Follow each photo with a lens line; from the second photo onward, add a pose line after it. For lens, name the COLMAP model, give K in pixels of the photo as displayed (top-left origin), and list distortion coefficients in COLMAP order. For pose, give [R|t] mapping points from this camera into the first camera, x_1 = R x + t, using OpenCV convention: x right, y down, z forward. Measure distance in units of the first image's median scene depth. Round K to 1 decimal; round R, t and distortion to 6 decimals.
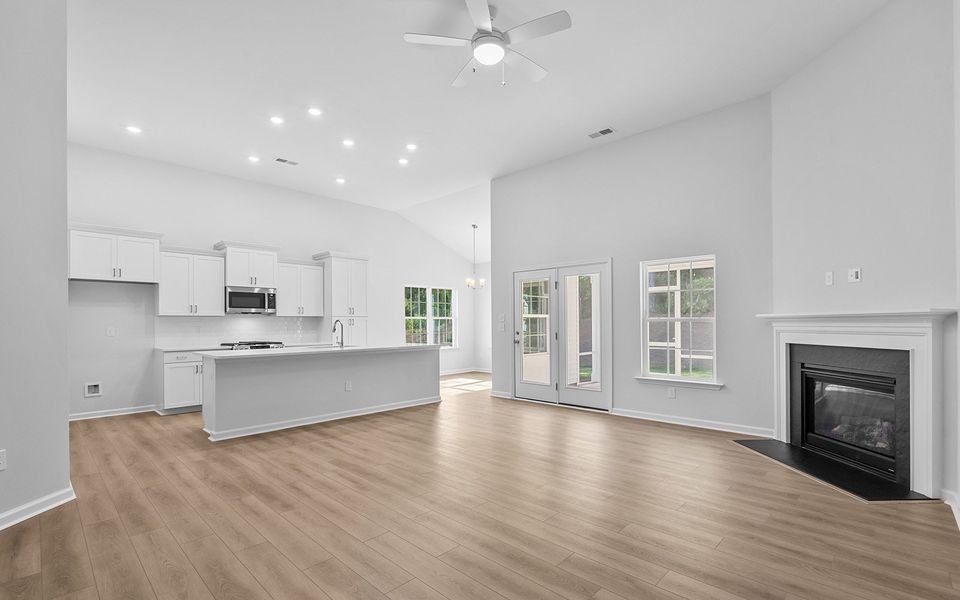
lens RADIAL K [[433.1, 0, 477.1], [0, 433.1, 320.4], [0, 0, 1]] dist [-0.003176, -0.000203]
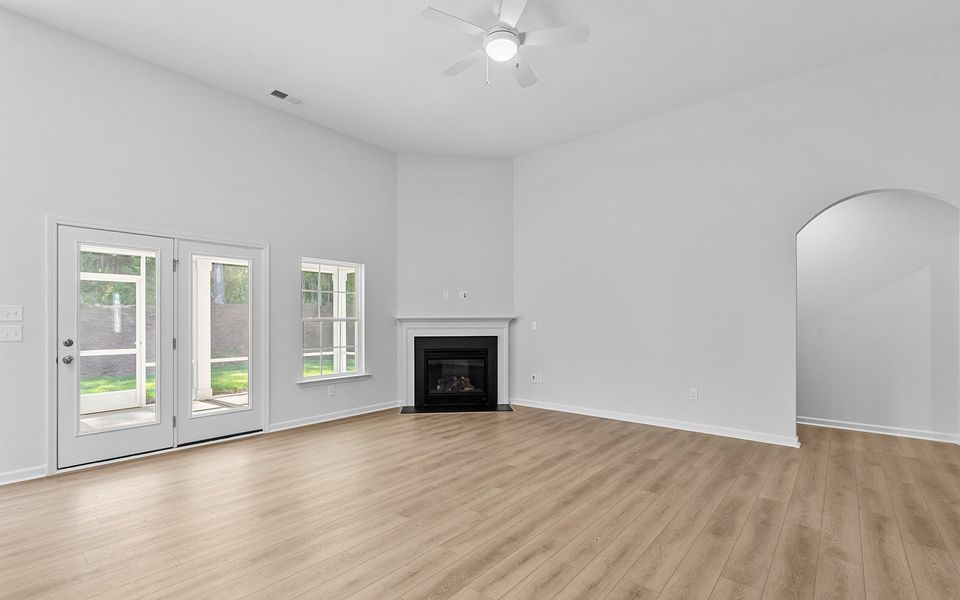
lens RADIAL K [[433.1, 0, 483.9], [0, 433.1, 324.9], [0, 0, 1]] dist [-0.003176, -0.000203]
pose [[-0.078716, -0.006002, 0.996879, -0.629377], [-0.003225, 0.999978, 0.005766, 0.003487], [-0.996892, -0.002761, -0.078733, 0.743634]]
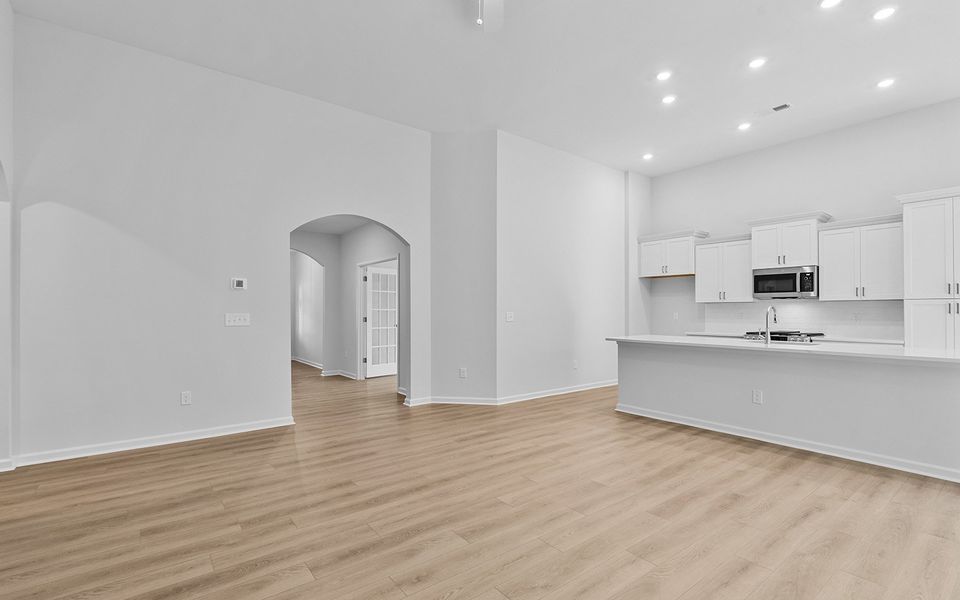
lens RADIAL K [[433.1, 0, 481.3], [0, 433.1, 306.7], [0, 0, 1]] dist [-0.003176, -0.000203]
pose [[-0.136269, -0.003432, -0.990666, 0.552709], [0.007716, 0.999960, -0.004525, -0.000349], [0.990642, -0.008261, -0.136237, 0.723673]]
